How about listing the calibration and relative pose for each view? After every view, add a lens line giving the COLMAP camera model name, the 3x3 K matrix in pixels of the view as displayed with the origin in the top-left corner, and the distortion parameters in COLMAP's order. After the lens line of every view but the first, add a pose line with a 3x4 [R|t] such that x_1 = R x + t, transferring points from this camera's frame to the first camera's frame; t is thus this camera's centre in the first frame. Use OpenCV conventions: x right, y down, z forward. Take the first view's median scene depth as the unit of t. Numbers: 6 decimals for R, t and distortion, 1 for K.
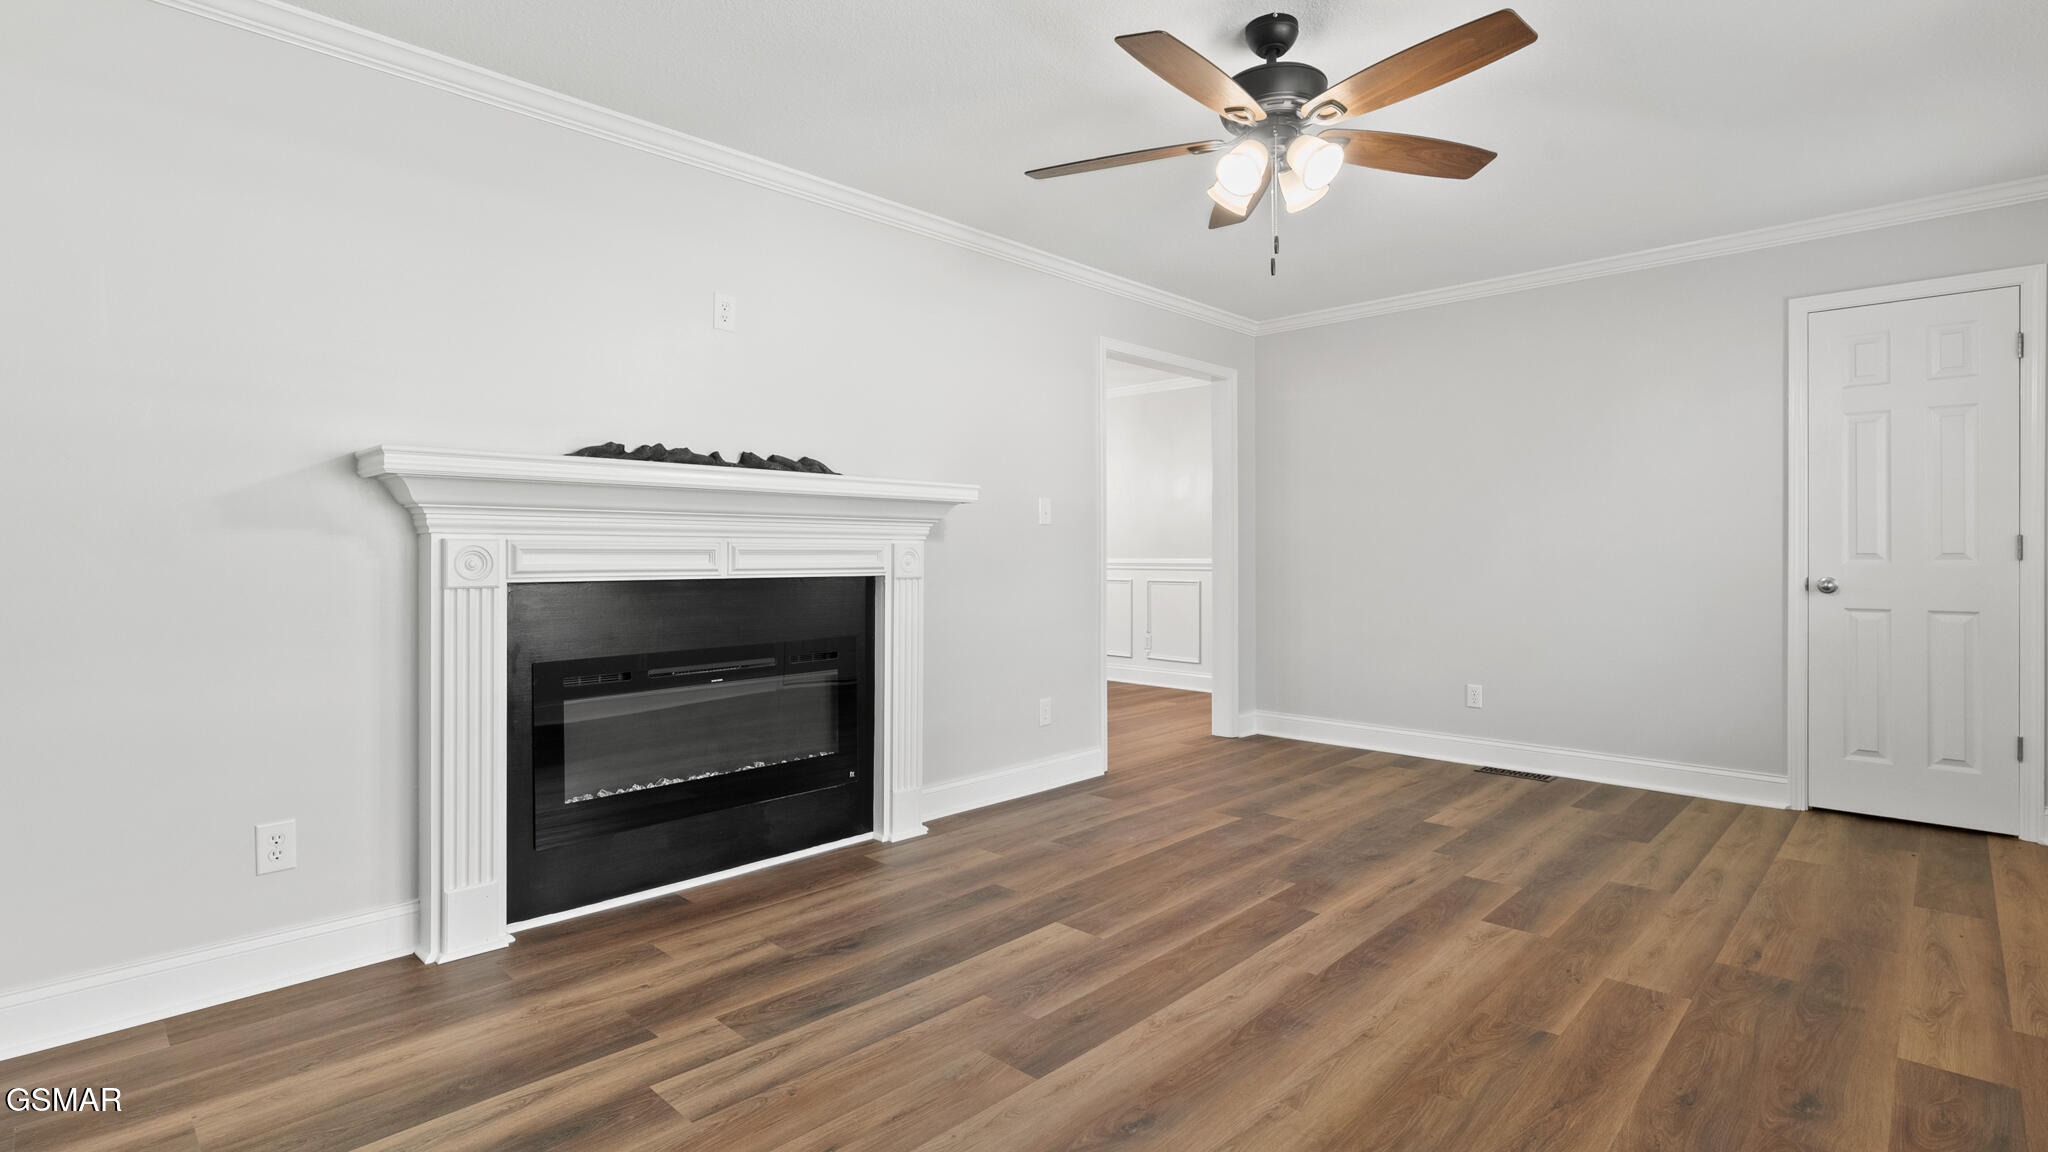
lens RADIAL K [[965.6, 0, 1020.7], [0, 965.6, 541.8], [0, 0, 1]] dist [-0.016117, 0.000512]
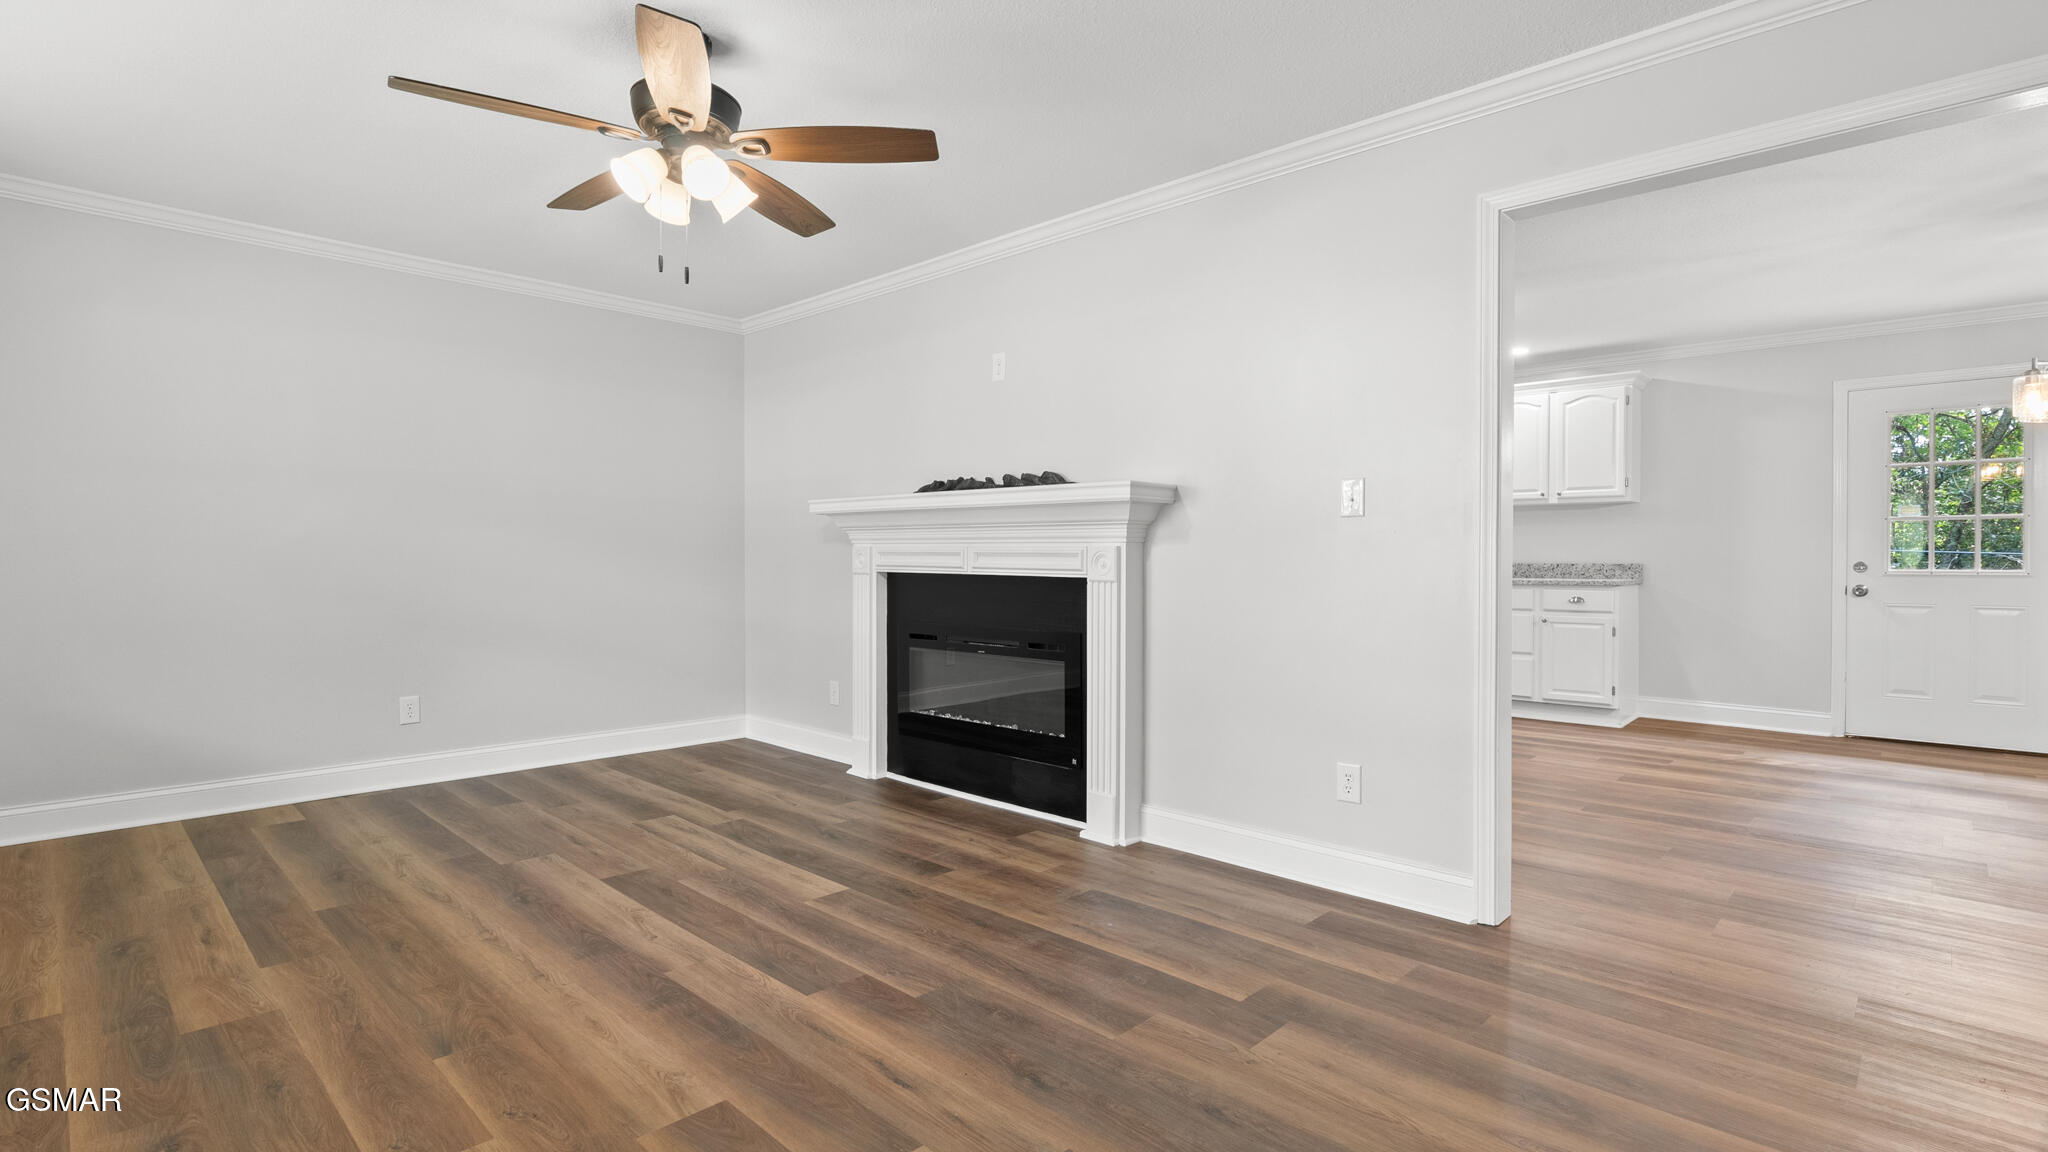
lens RADIAL K [[967.5, 0, 1020.5], [0, 967.5, 559.1], [0, 0, 1]] dist [-0.009572, 0.000057]
pose [[-0.001980, 0.006430, -0.999977, 1.213400], [0.008024, 0.999947, 0.006414, 0.011171], [0.999966, -0.008011, -0.002031, 1.272080]]
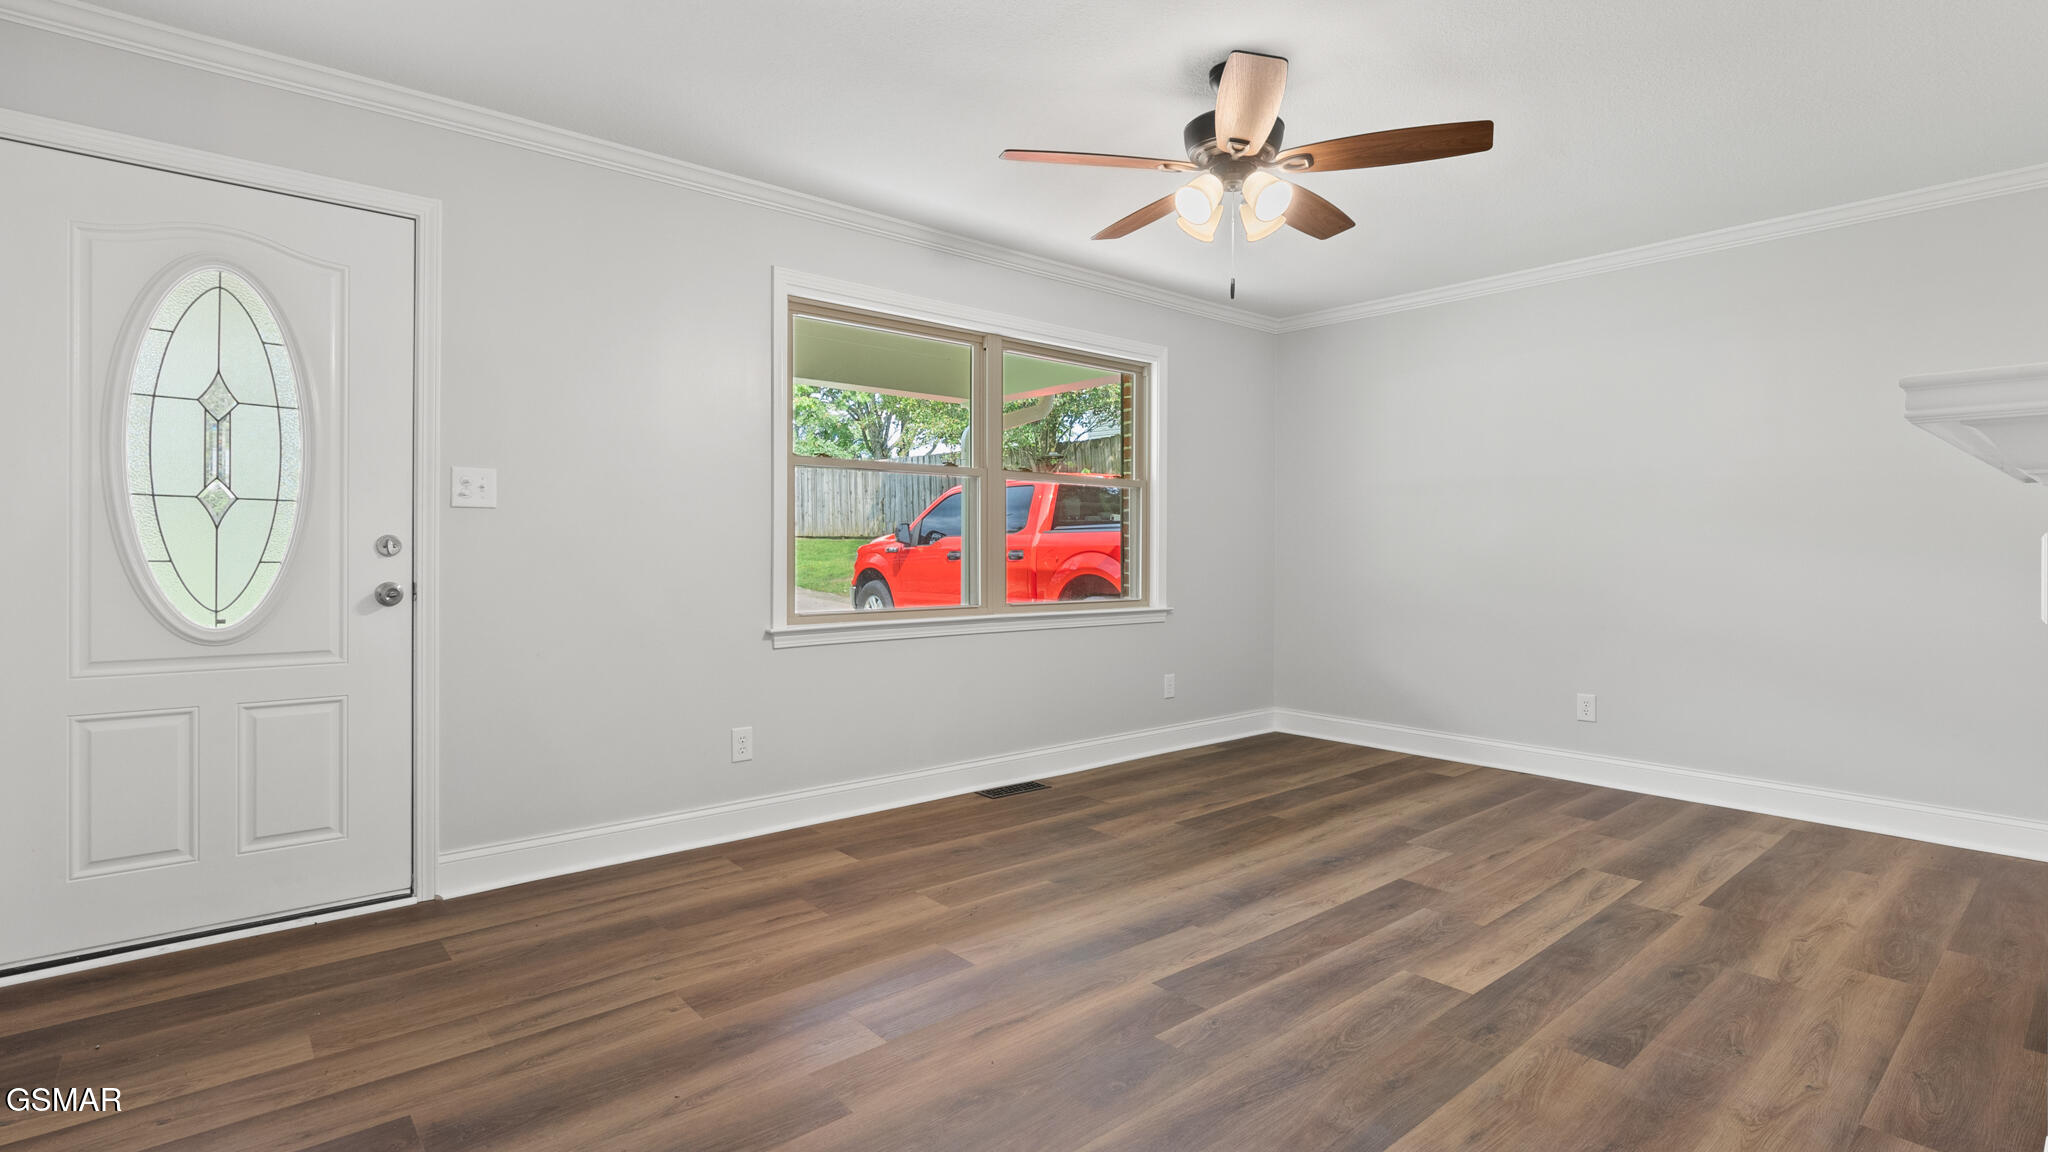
lens RADIAL K [[967.5, 0, 1020.5], [0, 967.5, 559.1], [0, 0, 1]] dist [-0.009572, 0.000057]
pose [[-0.995476, -0.002334, 0.094987, 0.370867], [-0.002422, 0.999997, -0.000818, 0.018524], [-0.094985, -0.001044, -0.995478, 1.984180]]
